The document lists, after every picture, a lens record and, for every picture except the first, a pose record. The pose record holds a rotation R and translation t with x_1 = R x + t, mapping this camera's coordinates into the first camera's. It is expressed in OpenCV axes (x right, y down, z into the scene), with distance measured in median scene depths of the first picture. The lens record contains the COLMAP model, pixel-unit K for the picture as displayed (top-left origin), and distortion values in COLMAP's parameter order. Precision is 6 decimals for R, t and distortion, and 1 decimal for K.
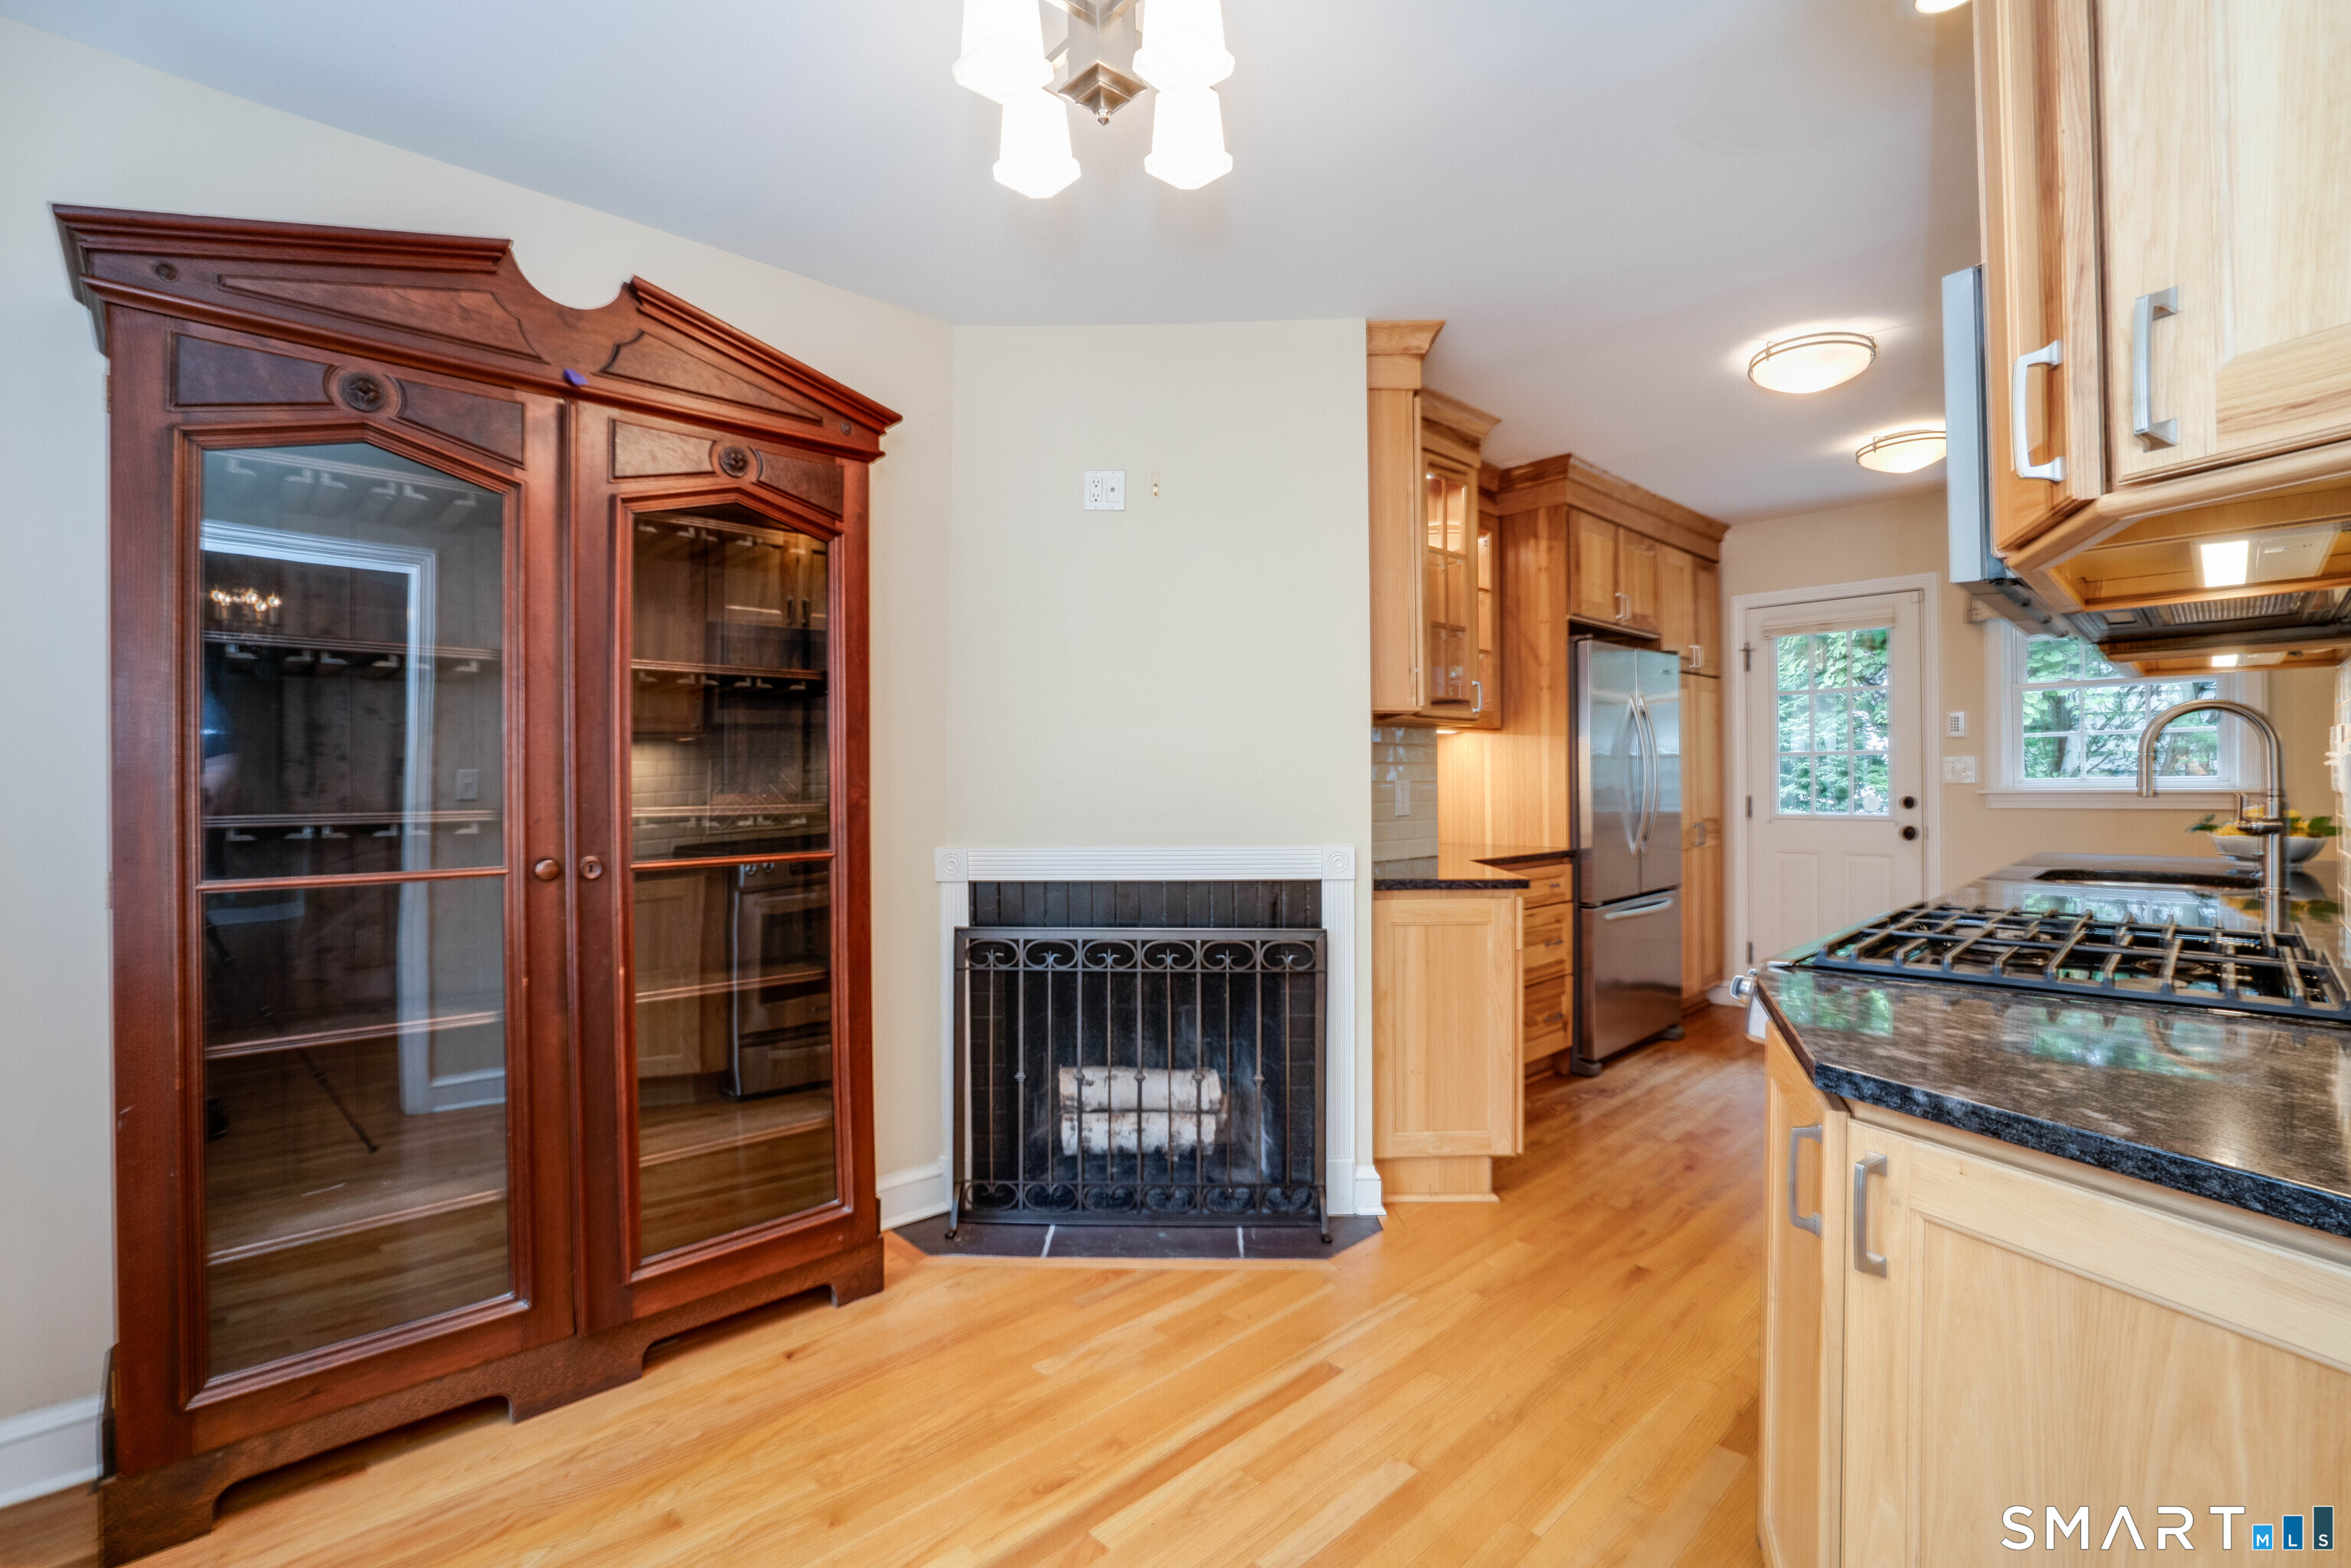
lens RADIAL K [[1086.6, 0, 1228.9], [0, 1086.6, 778.6], [0, 0, 1]] dist [-0.022749, 0.000733]
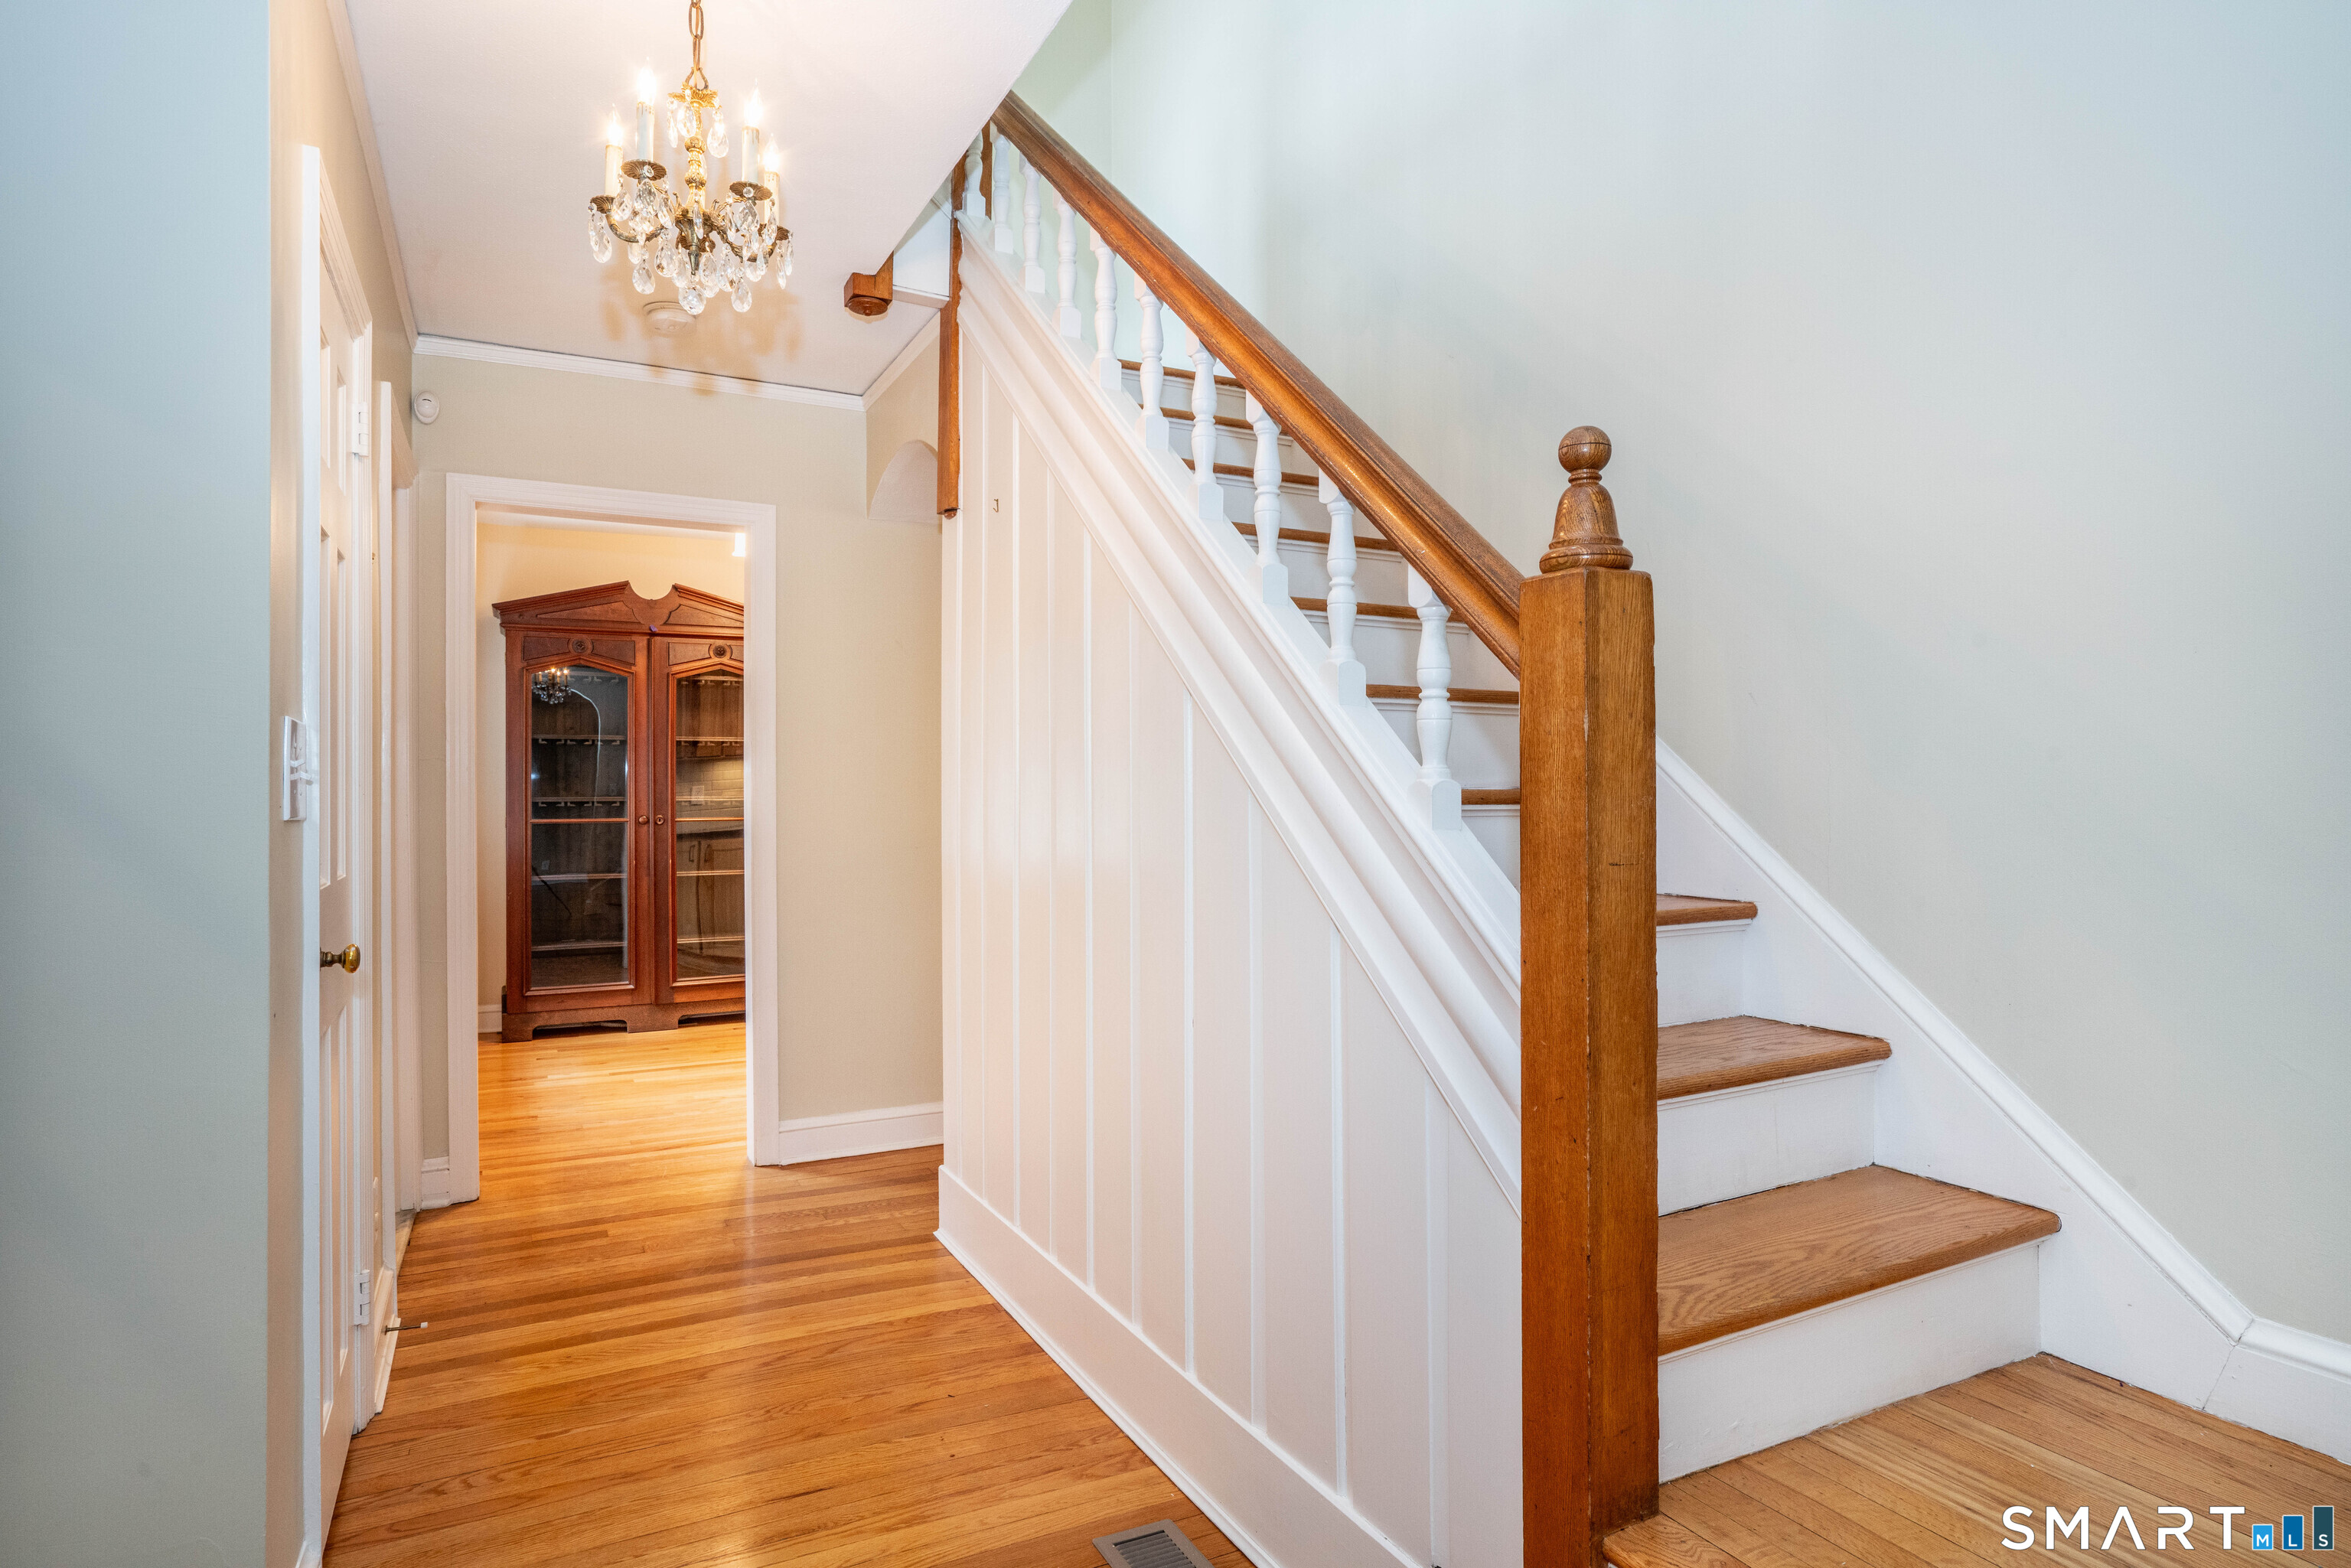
lens RADIAL K [[1243.6, 0, 1169.6], [0, 1243.6, 790.4], [0, 0, 1]] dist [-0.011688, 0.000388]
pose [[0.958512, 0.002871, -0.285037, 1.467690], [-0.002714, 0.999996, 0.000944, 0.006381], [0.285039, -0.000131, 0.958516, -1.538393]]
